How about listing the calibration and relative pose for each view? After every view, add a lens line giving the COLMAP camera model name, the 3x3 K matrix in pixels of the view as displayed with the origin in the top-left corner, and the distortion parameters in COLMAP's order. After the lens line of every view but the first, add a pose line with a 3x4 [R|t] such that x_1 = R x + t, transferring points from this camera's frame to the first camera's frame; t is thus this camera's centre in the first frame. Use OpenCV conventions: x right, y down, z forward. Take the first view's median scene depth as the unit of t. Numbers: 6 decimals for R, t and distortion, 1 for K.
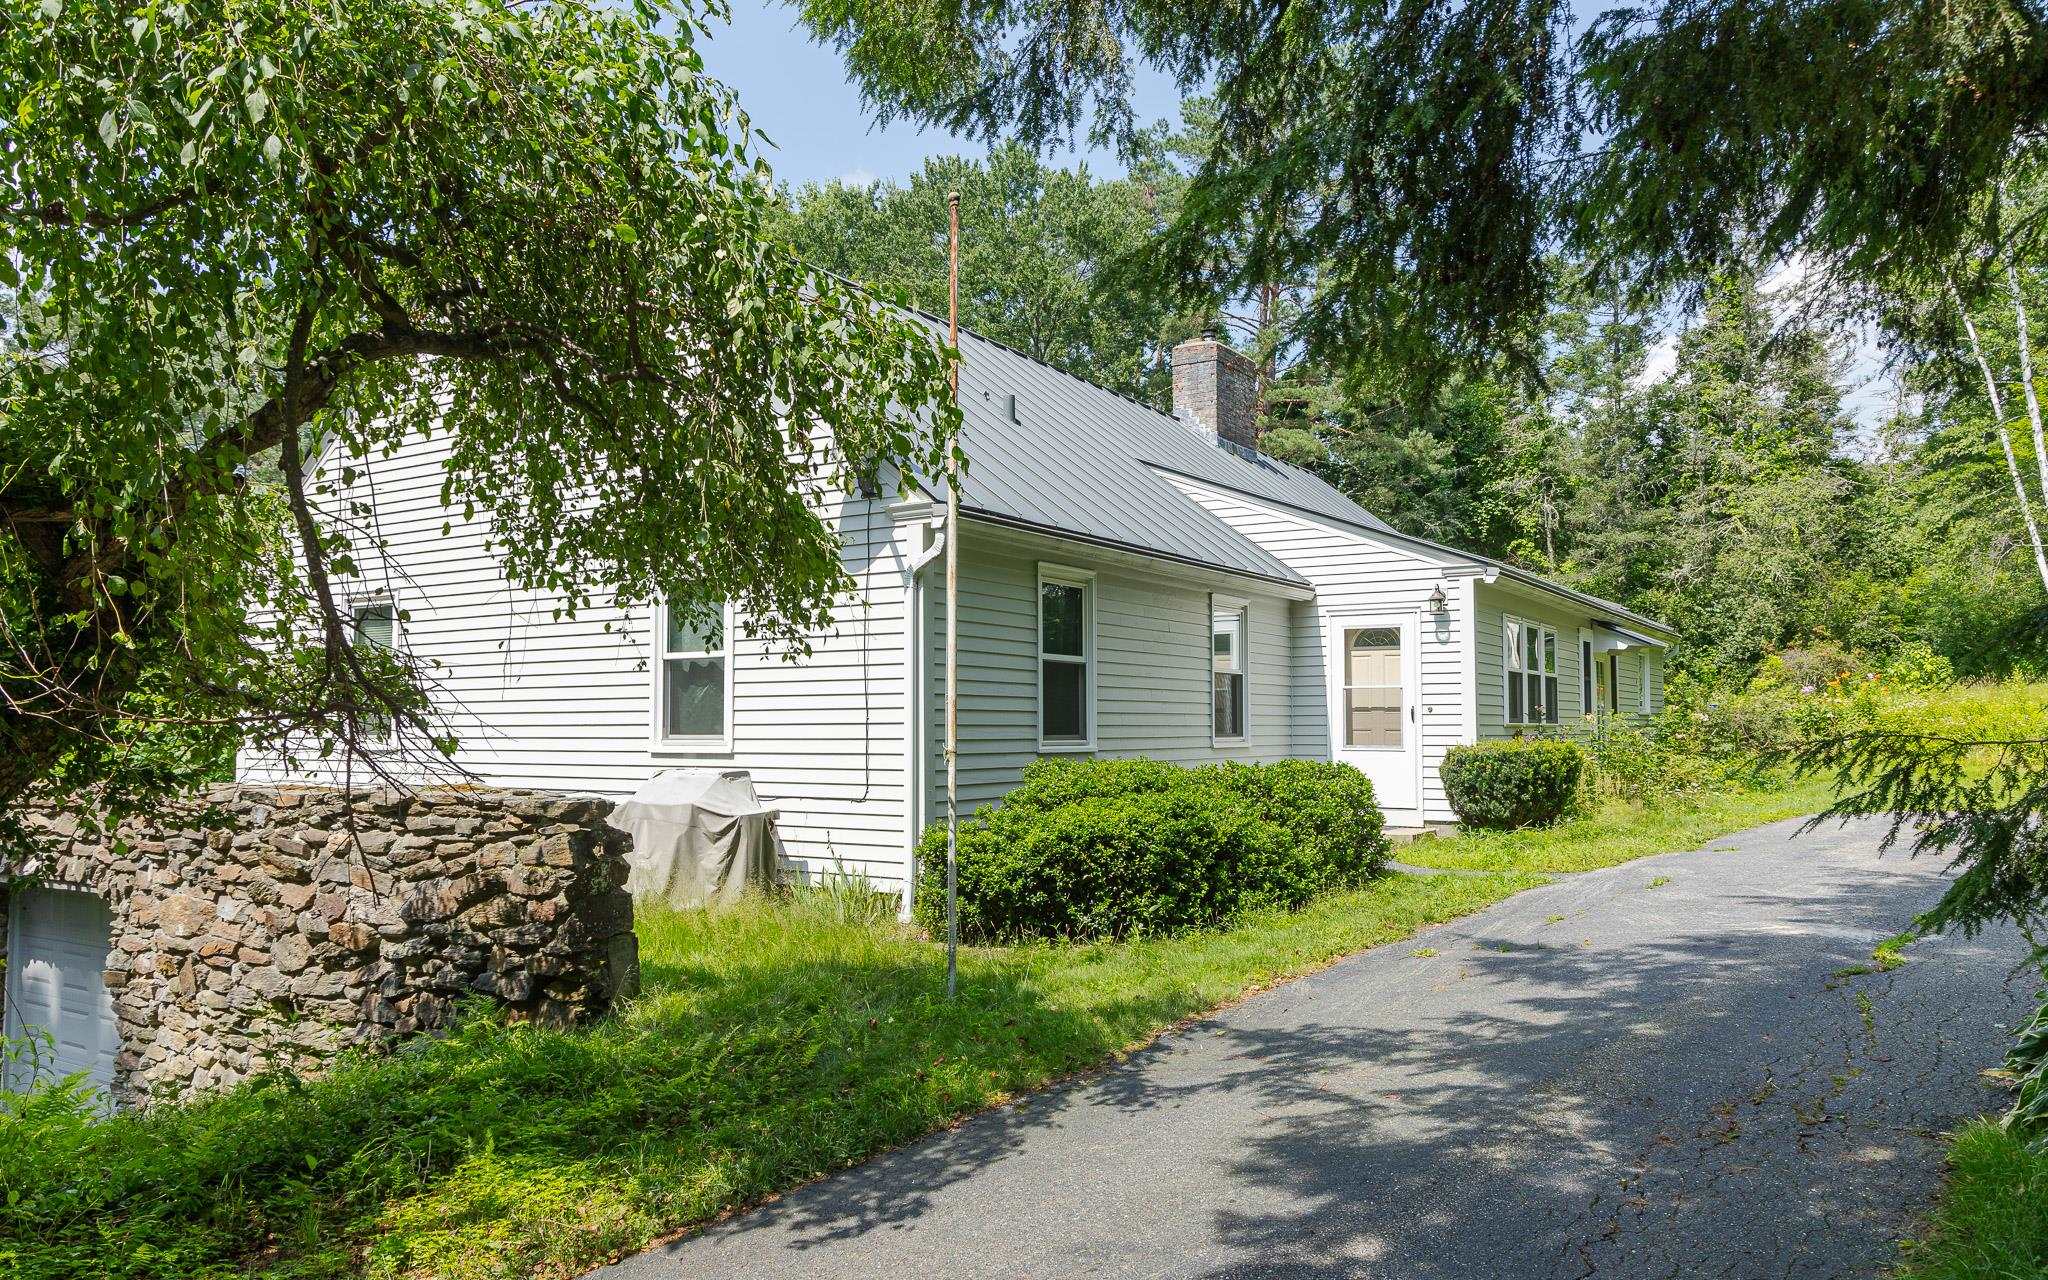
lens RADIAL K [[1398.9, 0, 1024.0], [0, 1398.9, 640.0], [0, 0, 1]] dist [0.023399, 0.000685]
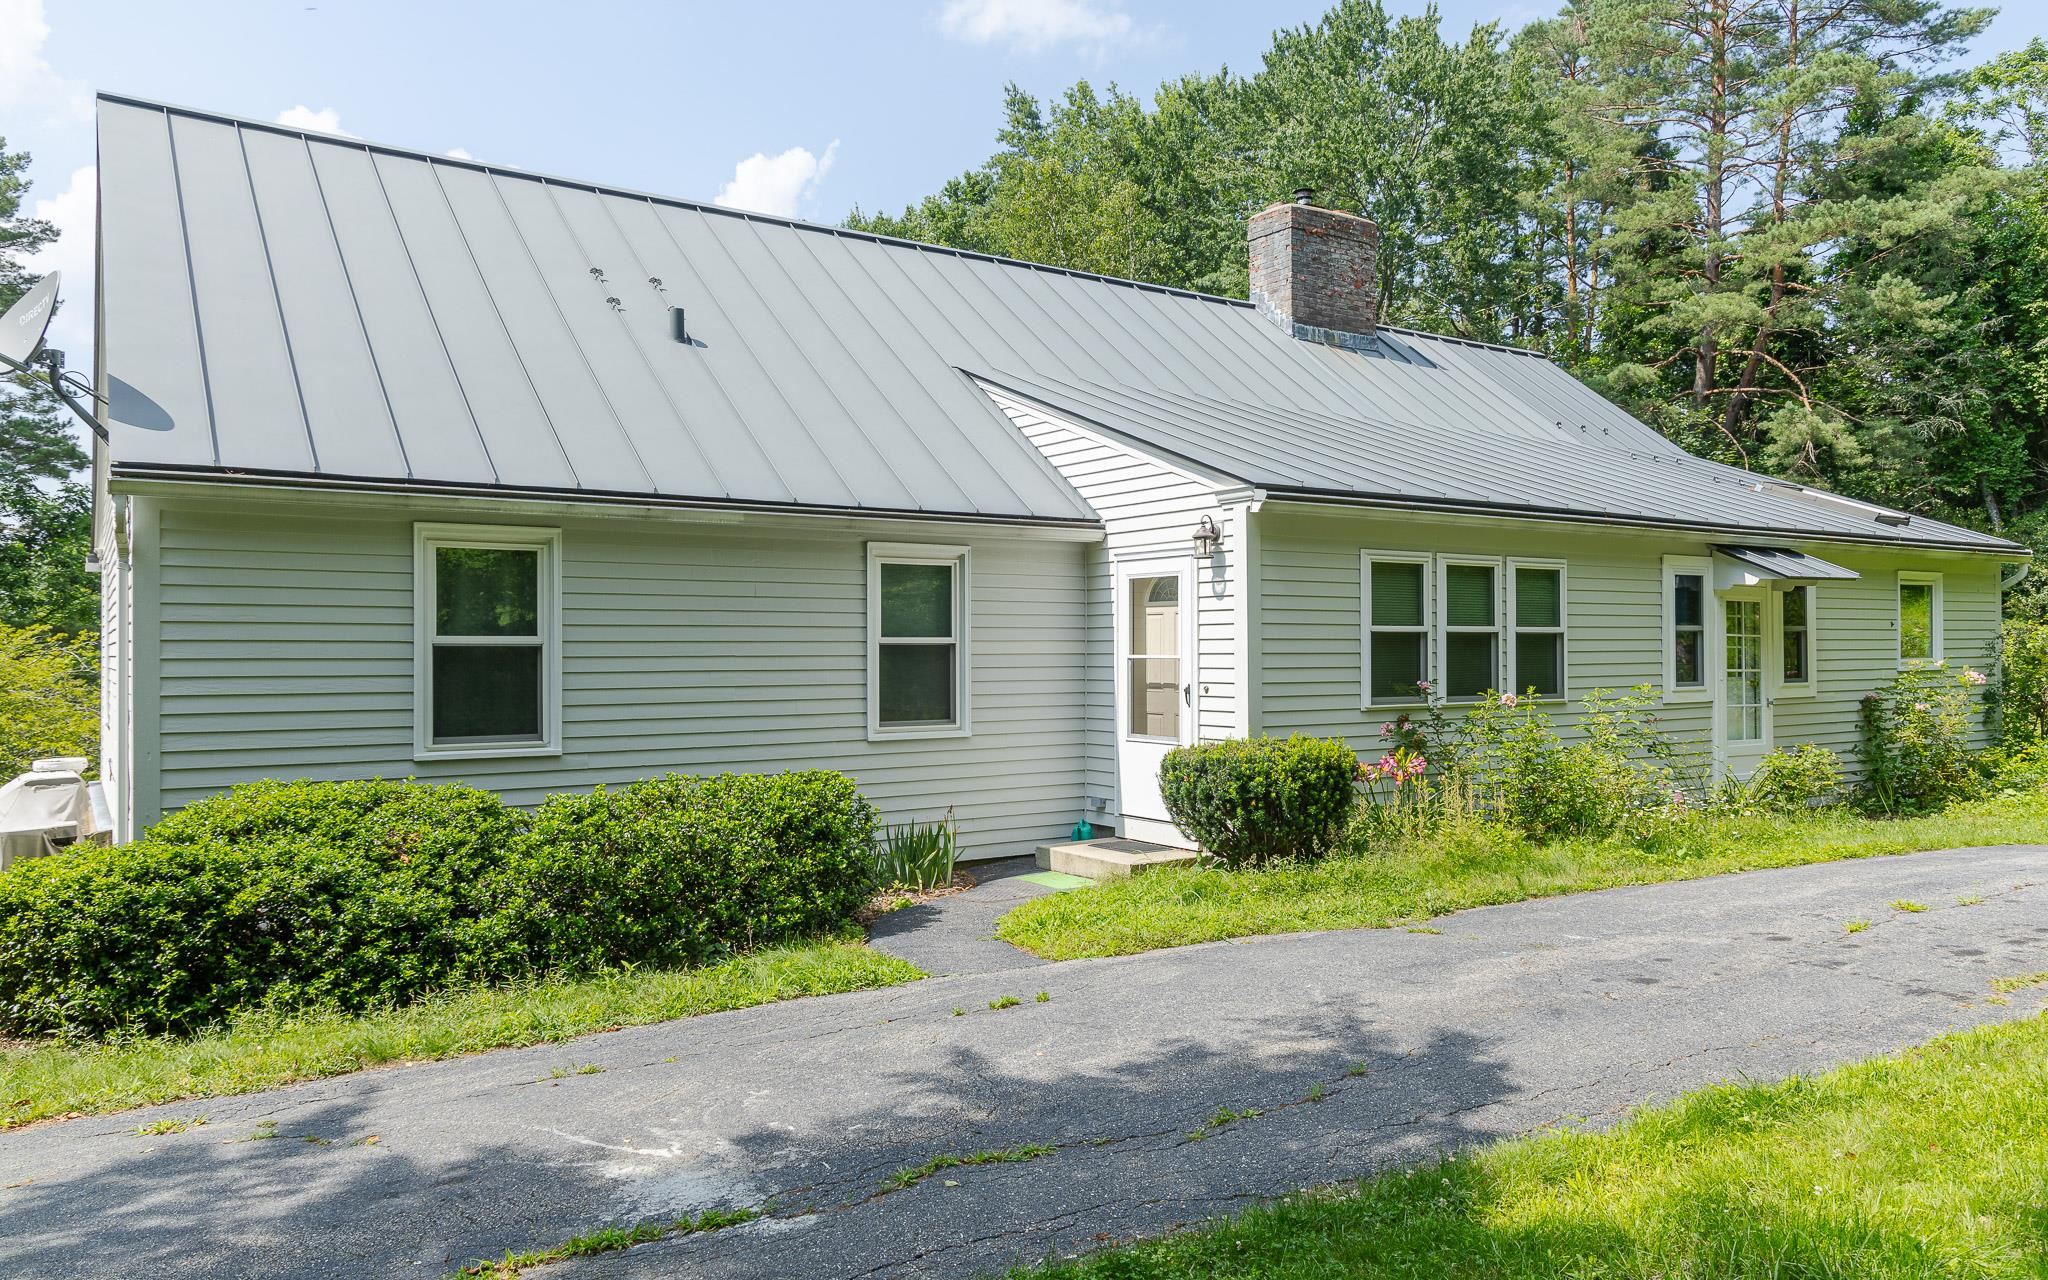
lens RADIAL K [[1398.9, 0, 1024.0], [0, 1398.9, 640.0], [0, 0, 1]] dist [0.023399, 0.000685]
pose [[0.915420, -0.004951, -0.402469, 0.496097], [0.027972, 0.998289, 0.051342, -0.015690], [0.401526, -0.058258, 0.913993, 0.301500]]
